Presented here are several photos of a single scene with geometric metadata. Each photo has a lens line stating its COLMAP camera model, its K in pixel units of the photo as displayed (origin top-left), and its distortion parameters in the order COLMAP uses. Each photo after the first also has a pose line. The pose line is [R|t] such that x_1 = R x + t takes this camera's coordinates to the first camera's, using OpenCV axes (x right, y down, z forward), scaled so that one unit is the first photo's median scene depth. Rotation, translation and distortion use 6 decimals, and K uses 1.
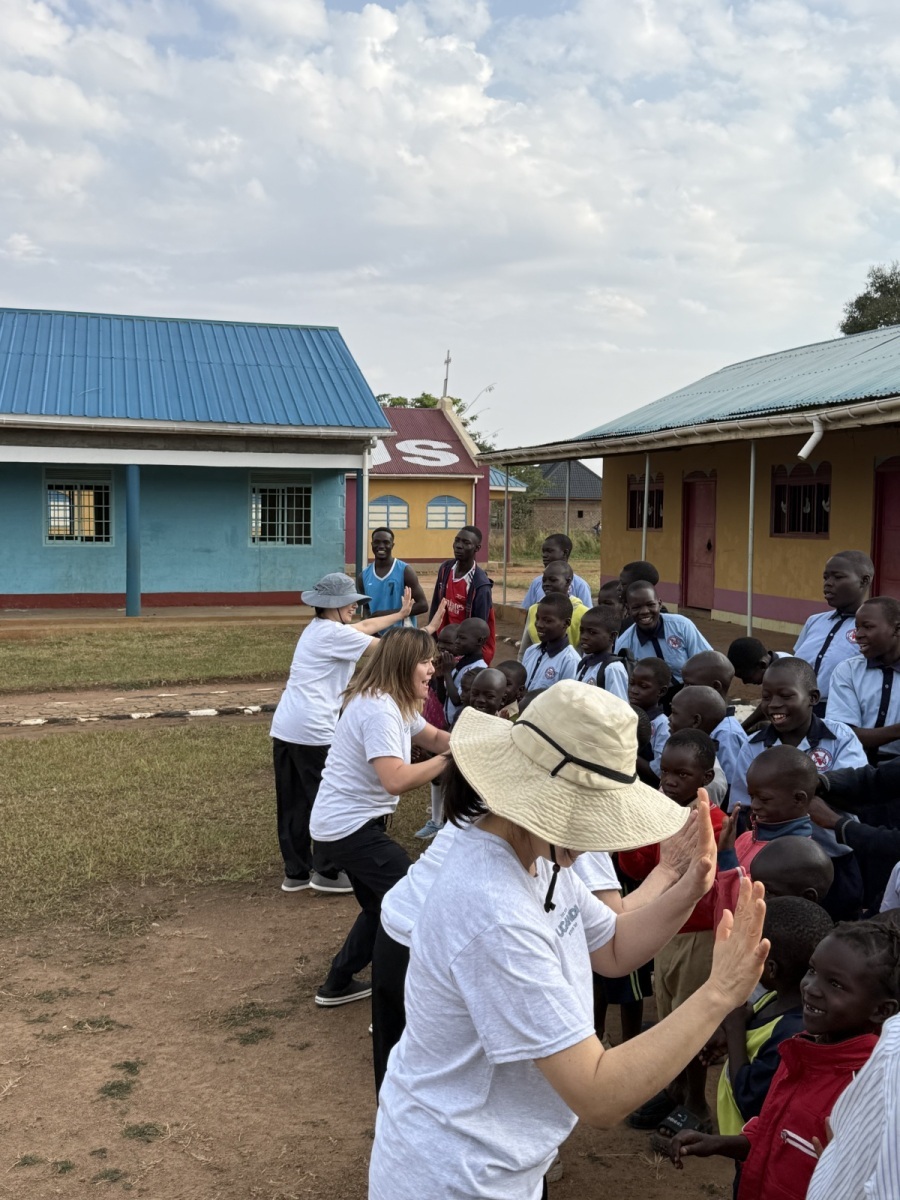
lens RADIAL K [[1305.2, 0, 450.0], [0, 1305.2, 600.0], [0, 0, 1]] dist [0.095010, -0.008301]
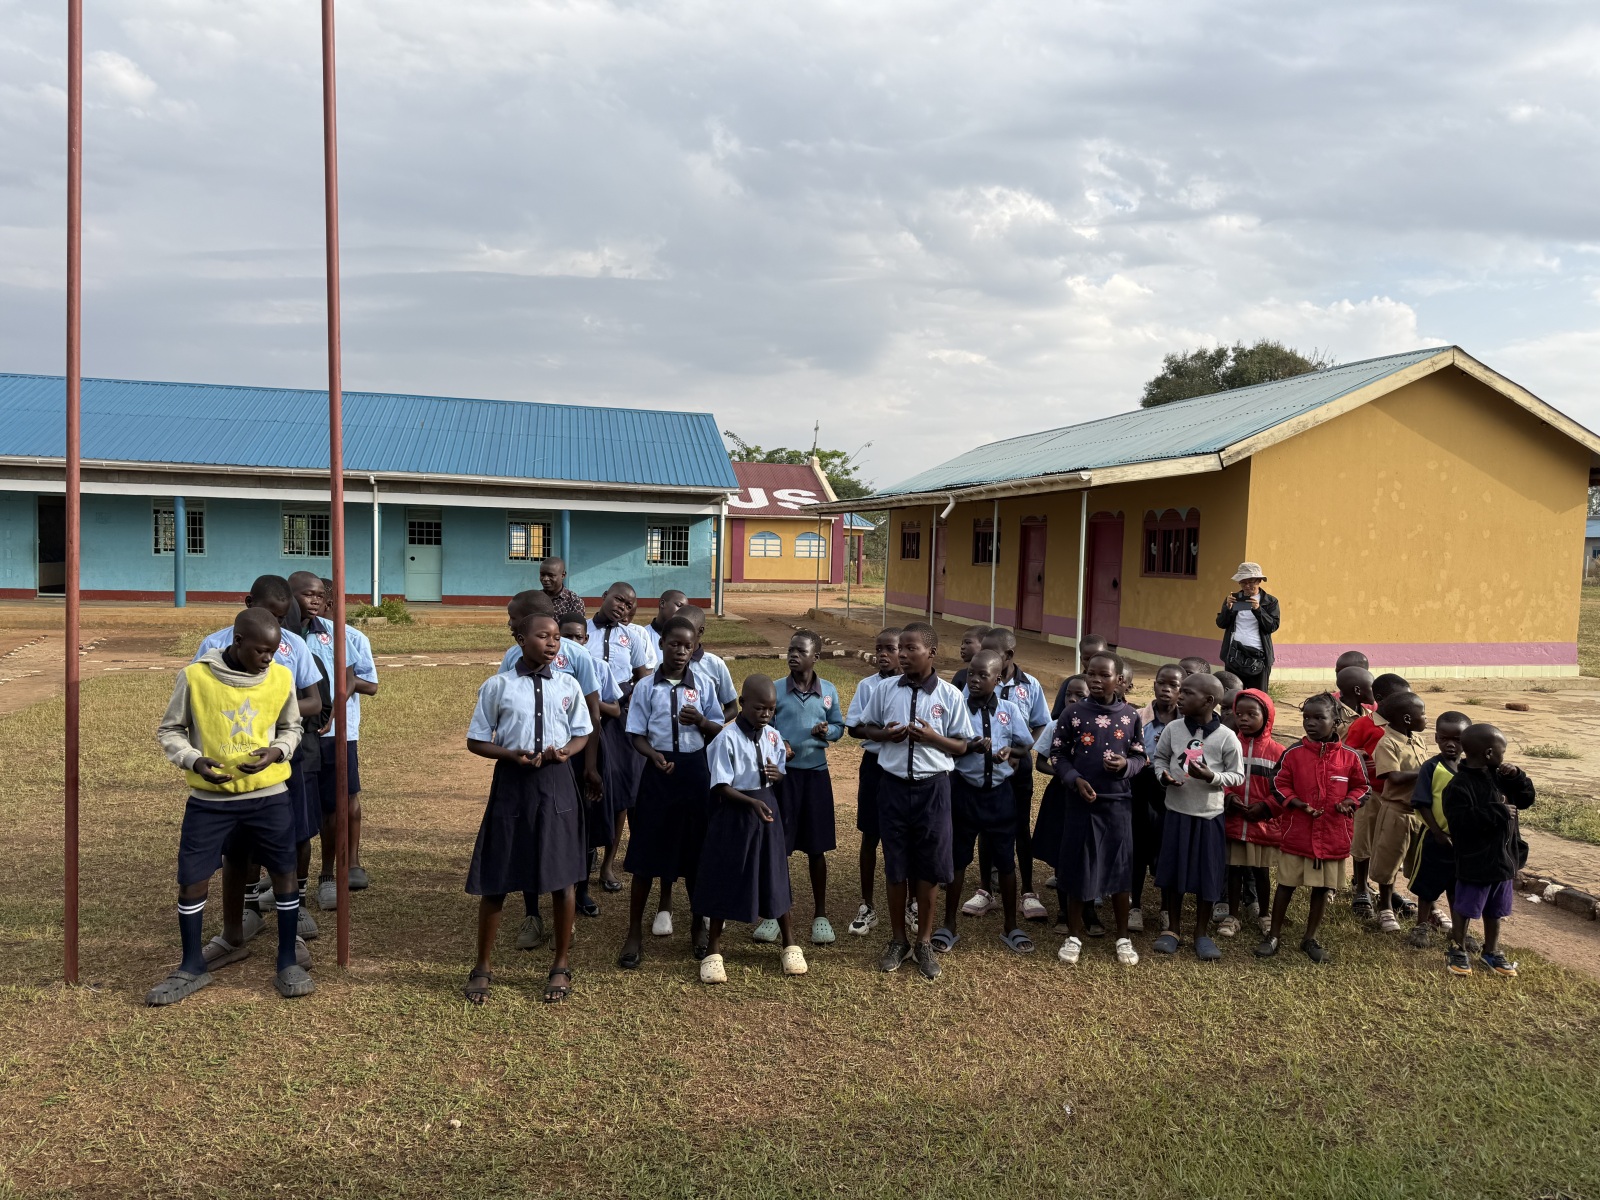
lens RADIAL K [[1126.2, 0, 800.1], [0, 1126.2, 623.7], [0, 0, 1]] dist [0.131191, -0.167290]
pose [[0.998689, 0.020482, -0.046915, 0.074885], [-0.020322, 0.999786, 0.003882, 0.013596], [0.046984, -0.002923, 0.998891, -0.233747]]
